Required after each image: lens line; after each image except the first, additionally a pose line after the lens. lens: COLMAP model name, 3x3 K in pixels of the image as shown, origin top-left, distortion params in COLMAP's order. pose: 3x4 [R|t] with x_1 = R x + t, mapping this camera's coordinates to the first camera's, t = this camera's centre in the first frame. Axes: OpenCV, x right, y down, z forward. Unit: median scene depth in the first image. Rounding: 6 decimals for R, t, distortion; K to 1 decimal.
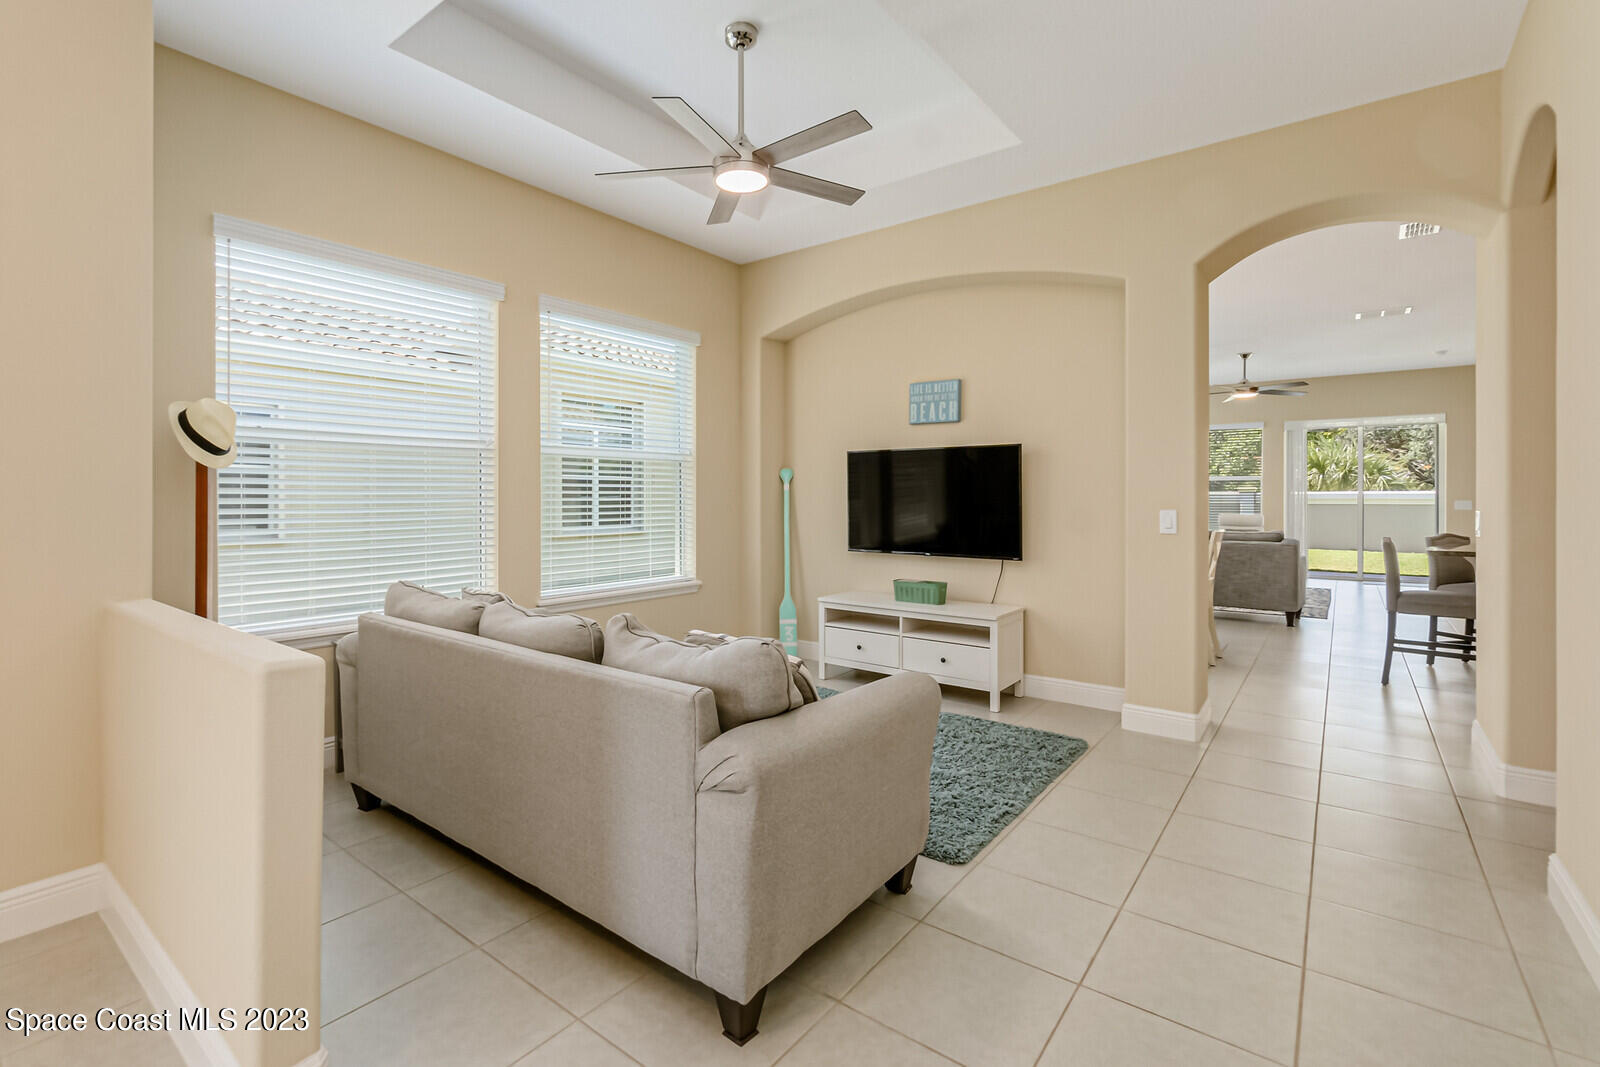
lens RADIAL K [[720.2, 0, 756.7], [0, 720.2, 497.3], [0, 0, 1]] dist [-0.000377, 0.000067]
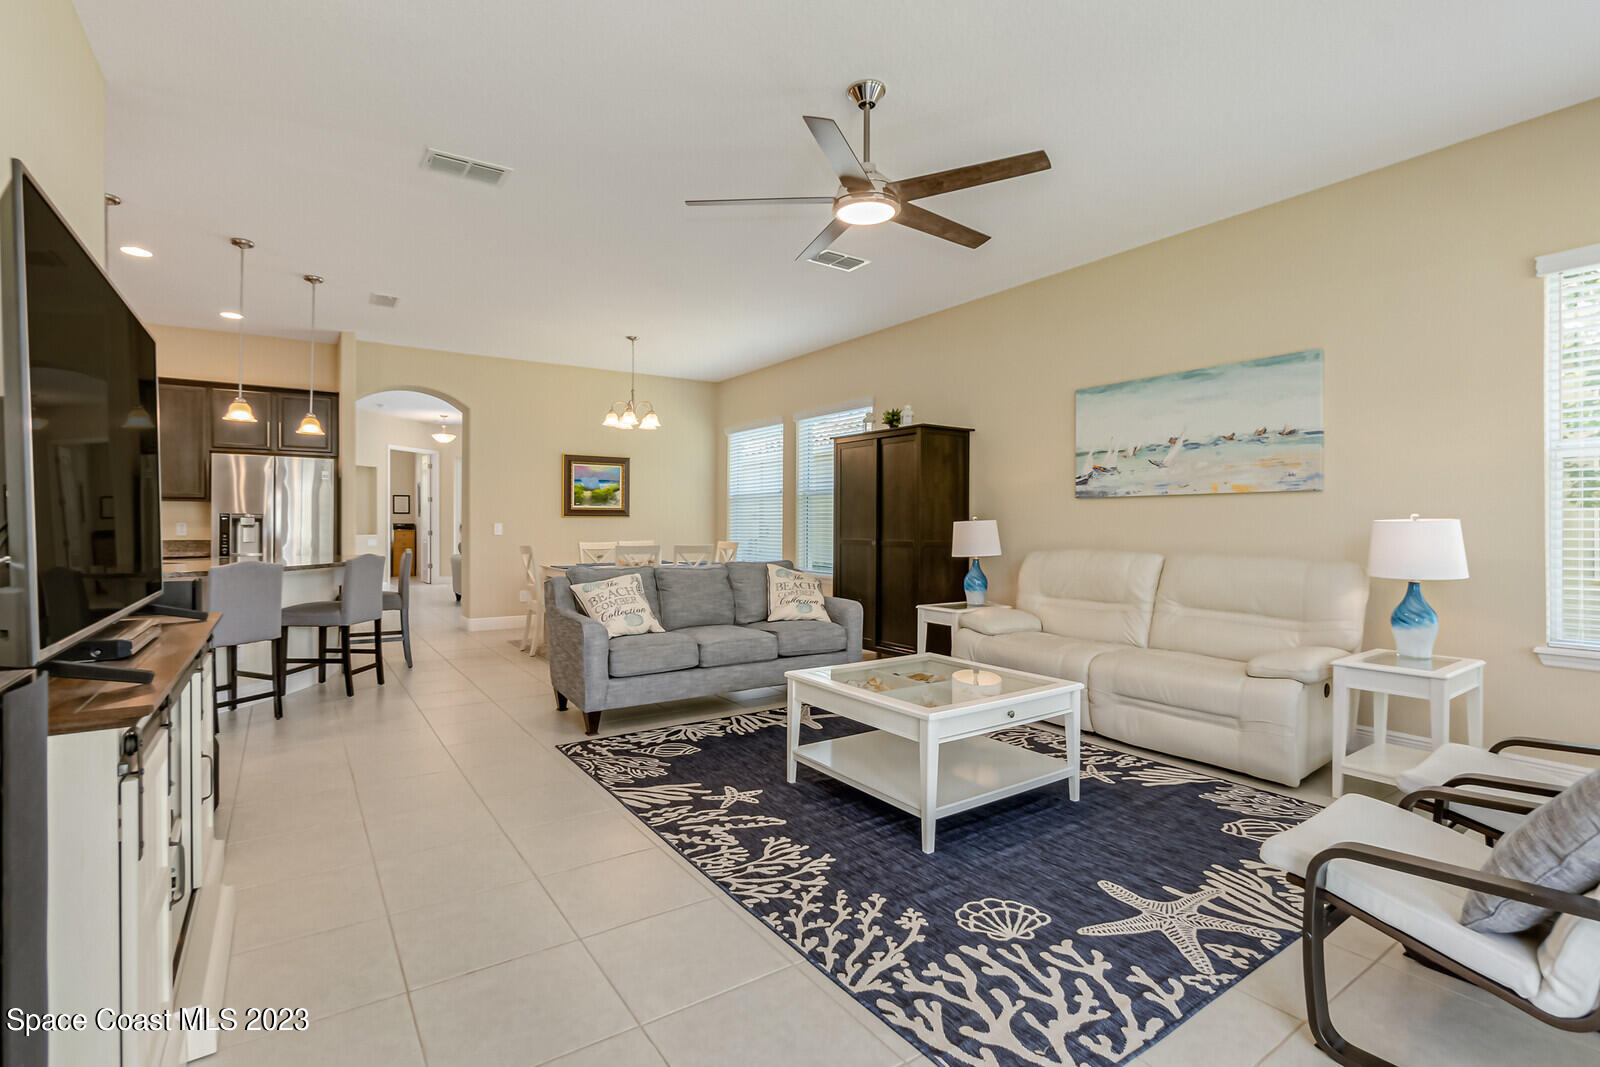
lens RADIAL K [[747.6, 0, 801.2], [0, 747.6, 528.0], [0, 0, 1]] dist [-0.004687, -0.000075]
pose [[-0.282196, 0.004380, -0.959347, 0.815889], [-0.004725, 0.999971, 0.005955, 0.003752], [0.959345, 0.006214, -0.282167, 0.855559]]
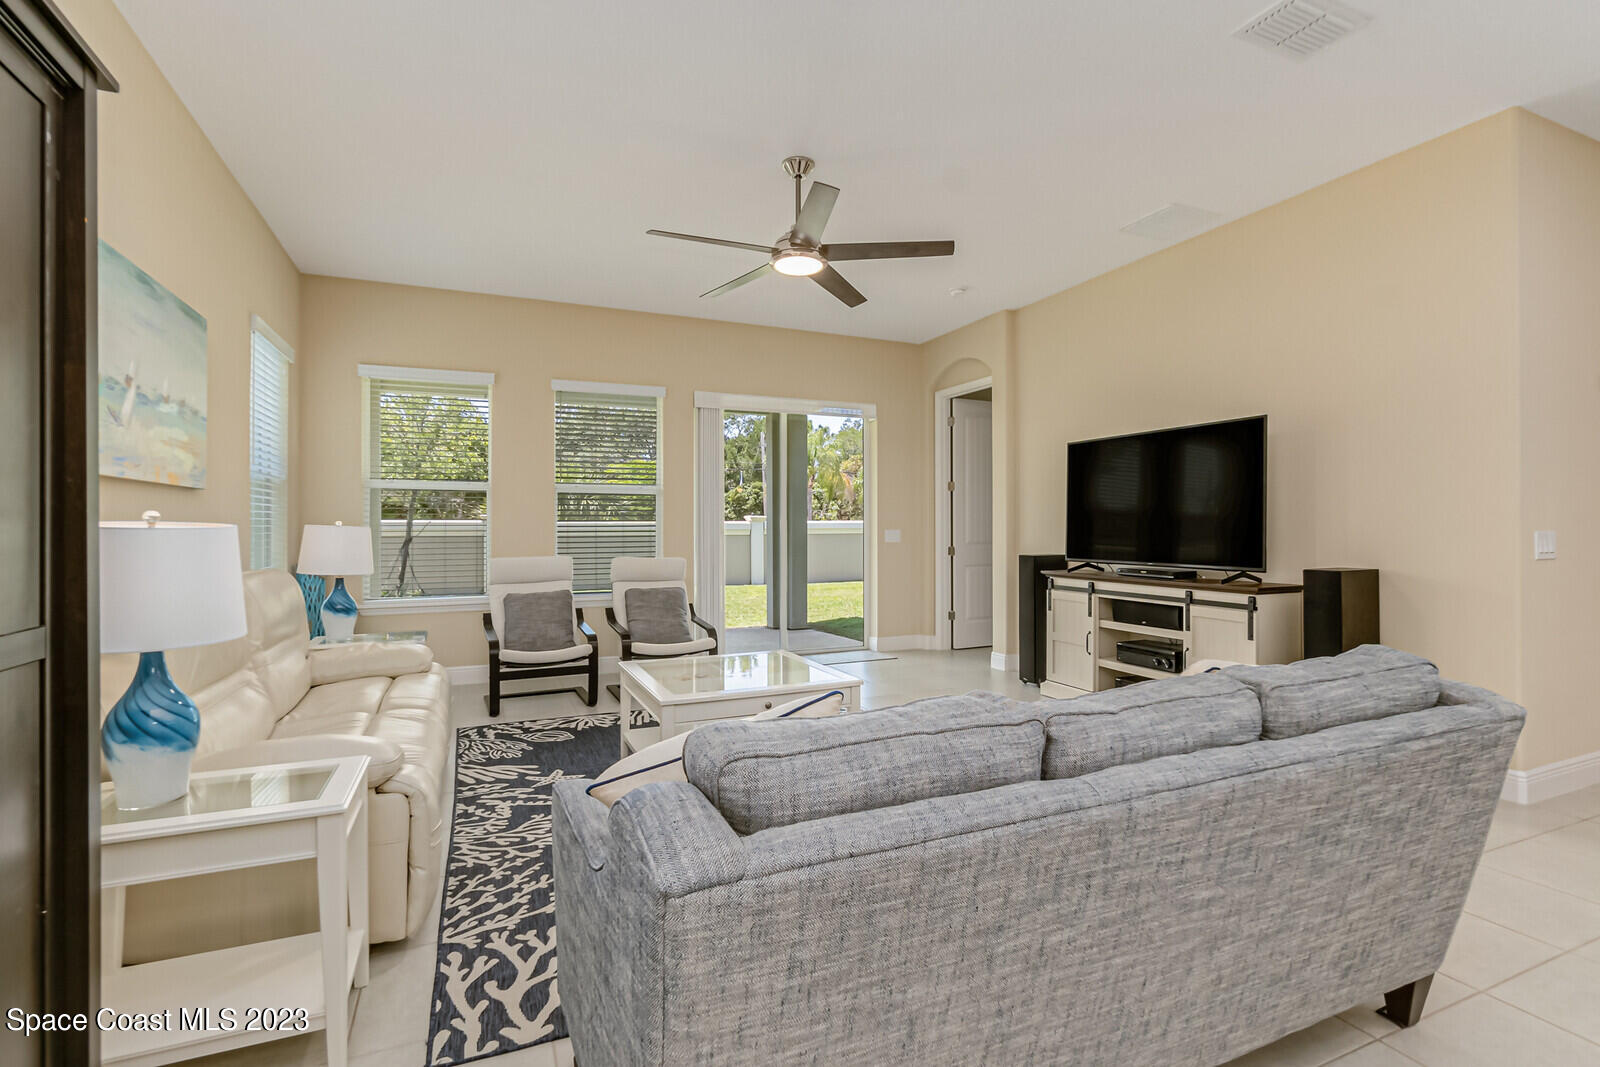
lens RADIAL K [[740.2, 0, 790.6], [0, 740.2, 523.1], [0, 0, 1]] dist [-0.012646, -0.000222]
pose [[0.469329, 0.002712, 0.883019, 0.250592], [0.004557, 0.999975, -0.005493, 0.002594], [-0.883012, 0.006602, 0.469304, 0.649303]]
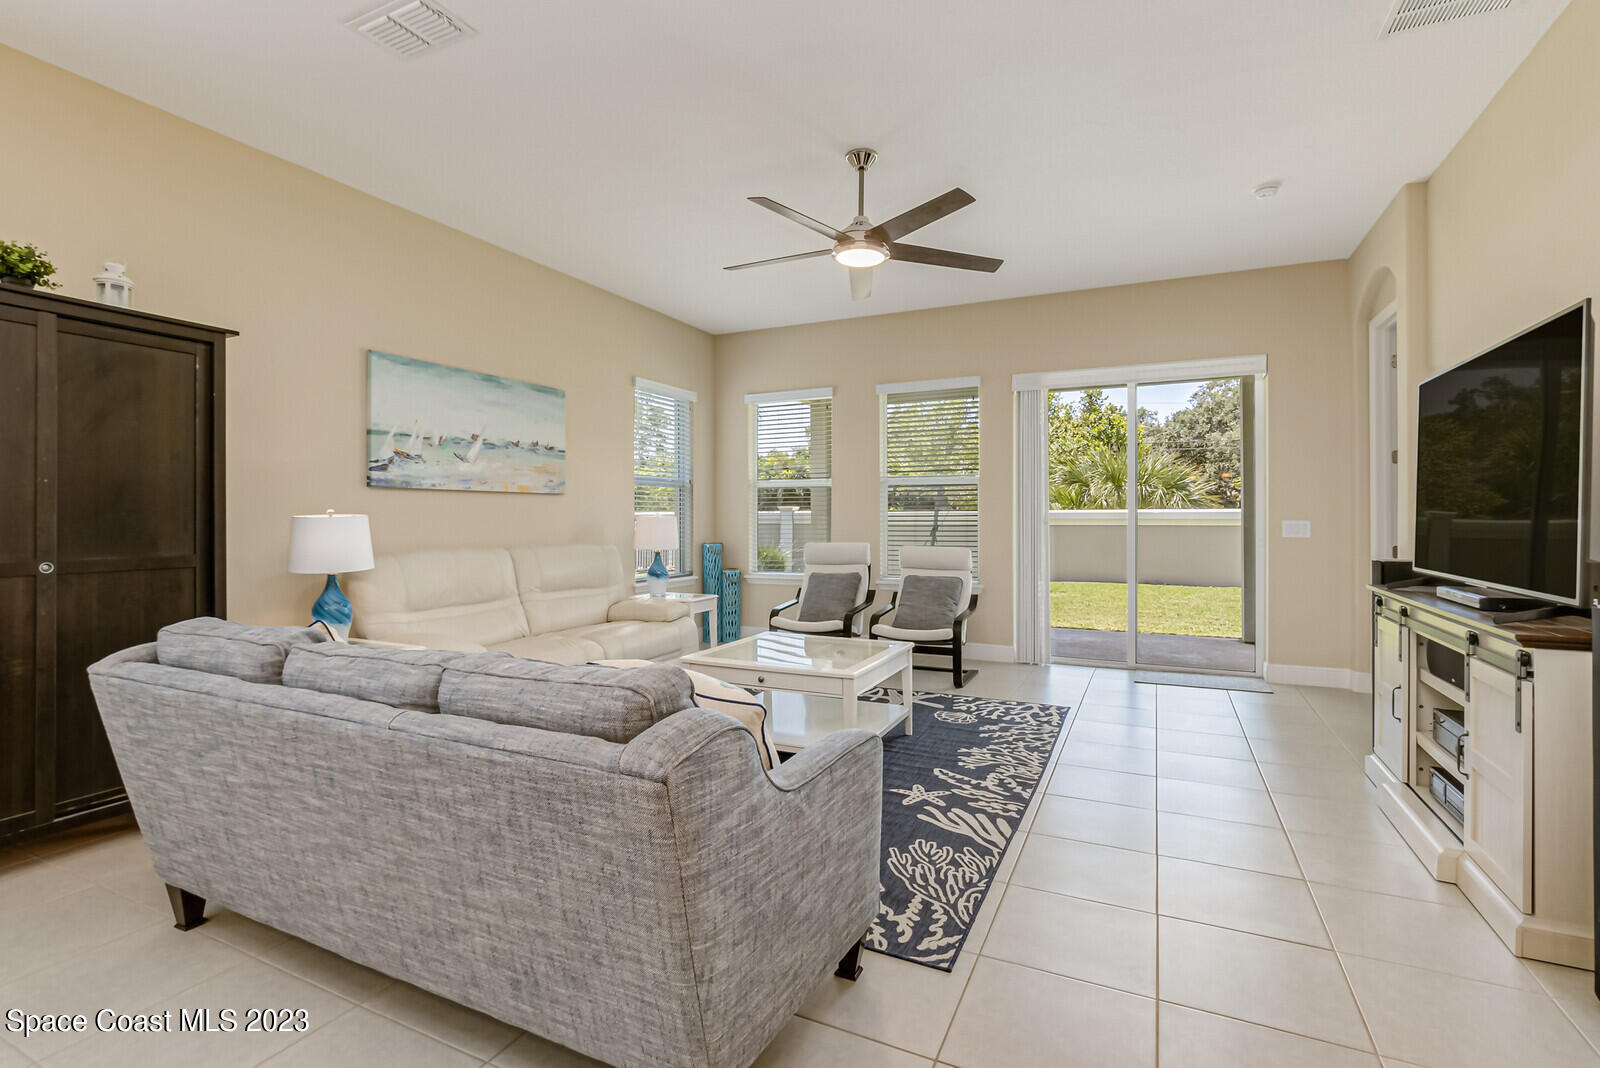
lens RADIAL K [[743.1, 0, 790.1], [0, 743.1, 513.6], [0, 0, 1]] dist [-0.010402, 0.000038]
pose [[0.975323, -0.001118, 0.220779, 0.436870], [0.002640, 0.999975, -0.006599, 0.003056], [-0.220766, 0.007019, 0.975301, 0.484512]]
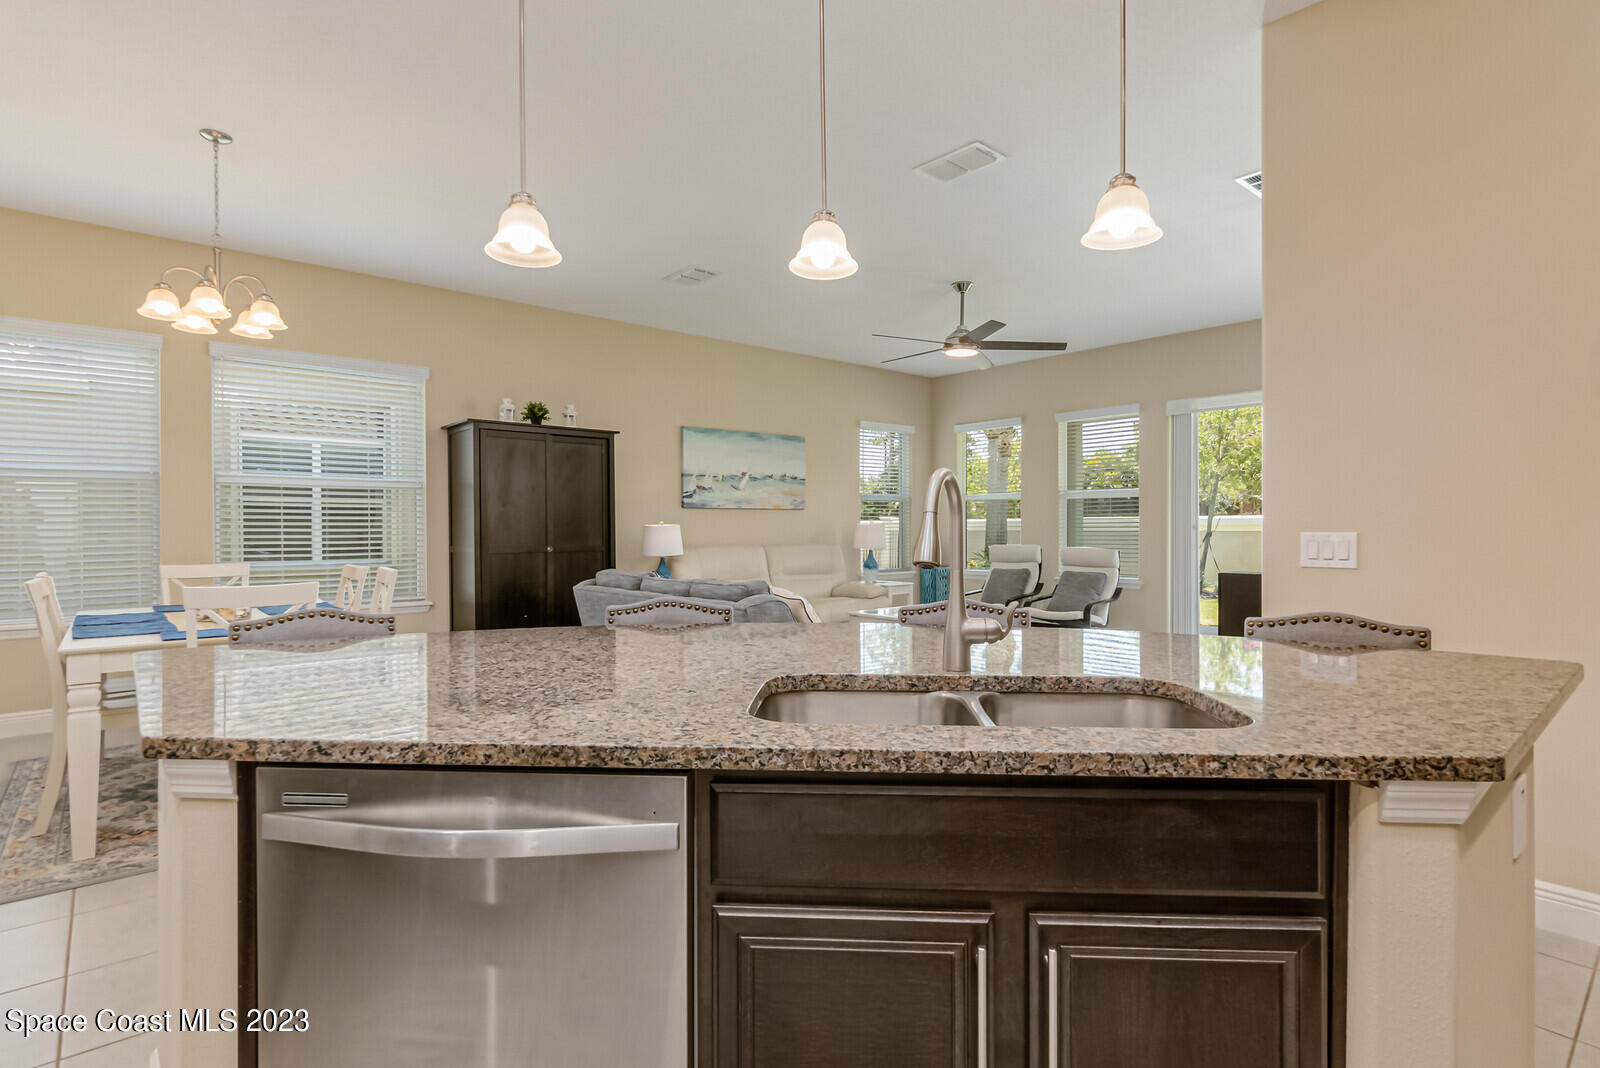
lens RADIAL K [[793.2, 0, 800.0], [0, 793.2, 534.0], [0, 0, 1]] dist [0.027790, 0.000210]
pose [[0.984085, -0.003421, -0.177665, 0.528780], [0.005029, 0.999950, 0.008602, 0.003591], [0.177627, -0.009358, 0.984053, 0.252041]]
